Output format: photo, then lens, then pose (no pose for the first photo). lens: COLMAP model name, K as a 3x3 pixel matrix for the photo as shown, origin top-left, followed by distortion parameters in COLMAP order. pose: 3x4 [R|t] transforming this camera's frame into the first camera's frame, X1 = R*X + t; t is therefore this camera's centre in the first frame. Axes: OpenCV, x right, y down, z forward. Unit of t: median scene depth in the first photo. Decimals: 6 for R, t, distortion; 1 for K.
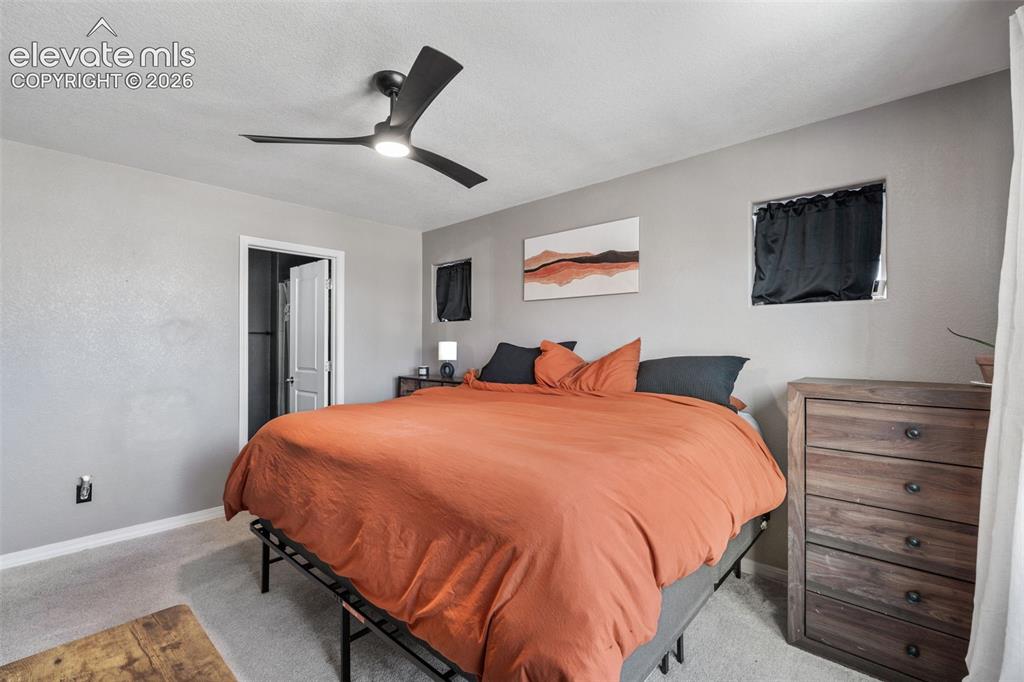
lens RADIAL K [[456.0, 0, 509.2], [0, 456.0, 339.1], [0, 0, 1]] dist [-0.001444, -0.000231]
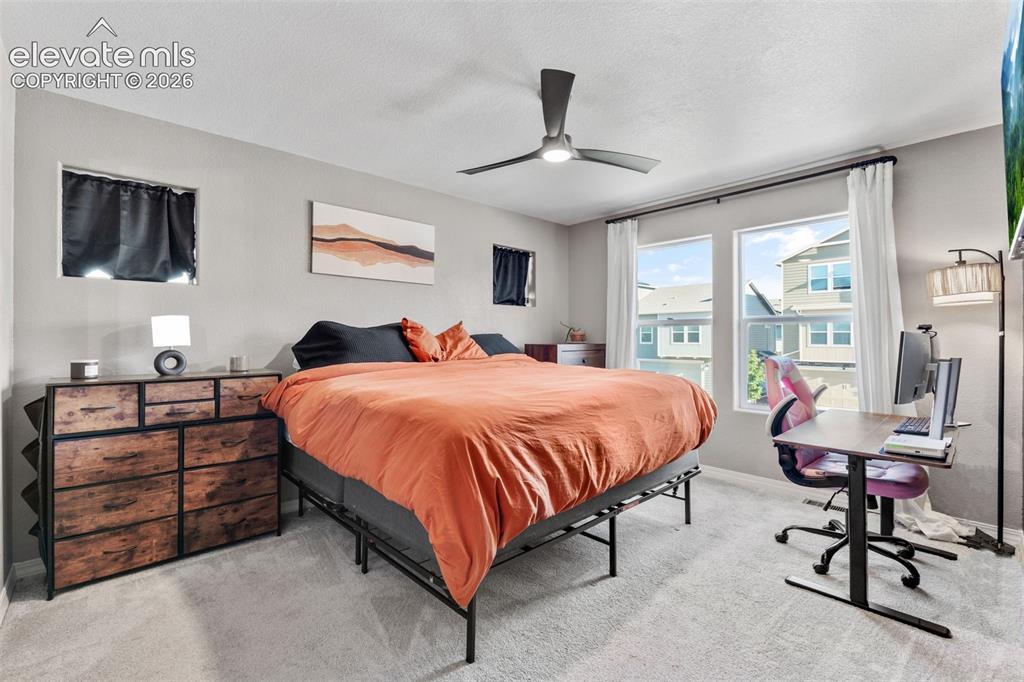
lens RADIAL K [[456.0, 0, 509.2], [0, 456.0, 339.1], [0, 0, 1]] dist [-0.001444, -0.000231]
pose [[0.079050, 0.003409, 0.996865, -0.916981], [-0.003560, 0.999989, -0.003137, 0.047634], [-0.996864, -0.003301, 0.079061, 0.661130]]
